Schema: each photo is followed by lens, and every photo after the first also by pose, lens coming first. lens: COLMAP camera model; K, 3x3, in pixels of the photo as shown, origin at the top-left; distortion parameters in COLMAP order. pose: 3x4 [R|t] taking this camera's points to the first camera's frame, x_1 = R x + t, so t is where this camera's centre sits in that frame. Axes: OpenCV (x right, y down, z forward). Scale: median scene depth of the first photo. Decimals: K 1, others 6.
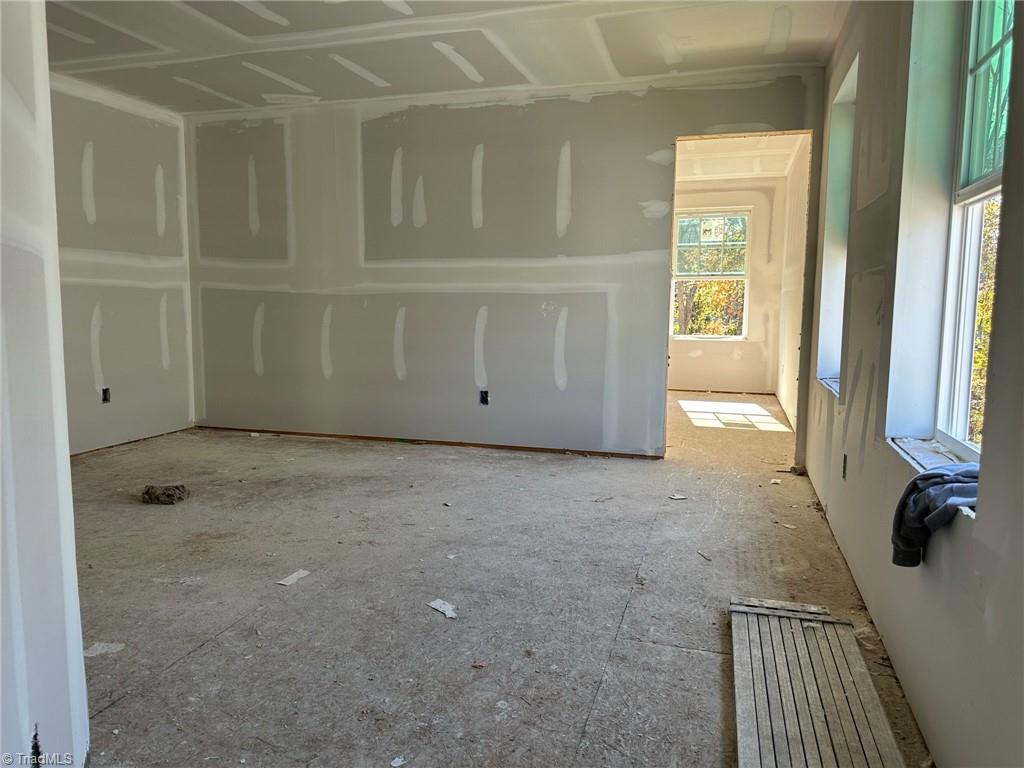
lens RADIAL K [[720.1, 0, 510.1], [0, 720.1, 378.6], [0, 0, 1]] dist [0.090588, -0.130472]
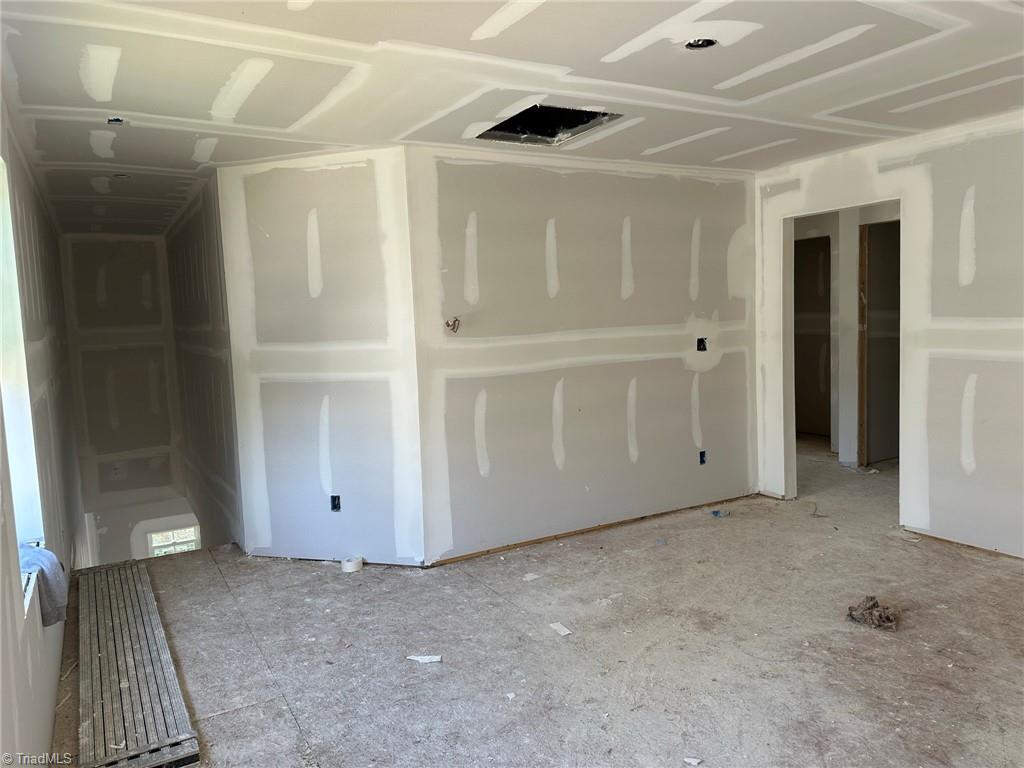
lens RADIAL K [[720.1, 0, 510.1], [0, 720.1, 378.6], [0, 0, 1]] dist [0.090588, -0.130472]
pose [[-0.689095, 0.084519, -0.719726, 0.625233], [-0.041996, 0.986849, 0.156096, -0.340838], [0.723454, 0.137790, -0.676483, 1.743833]]
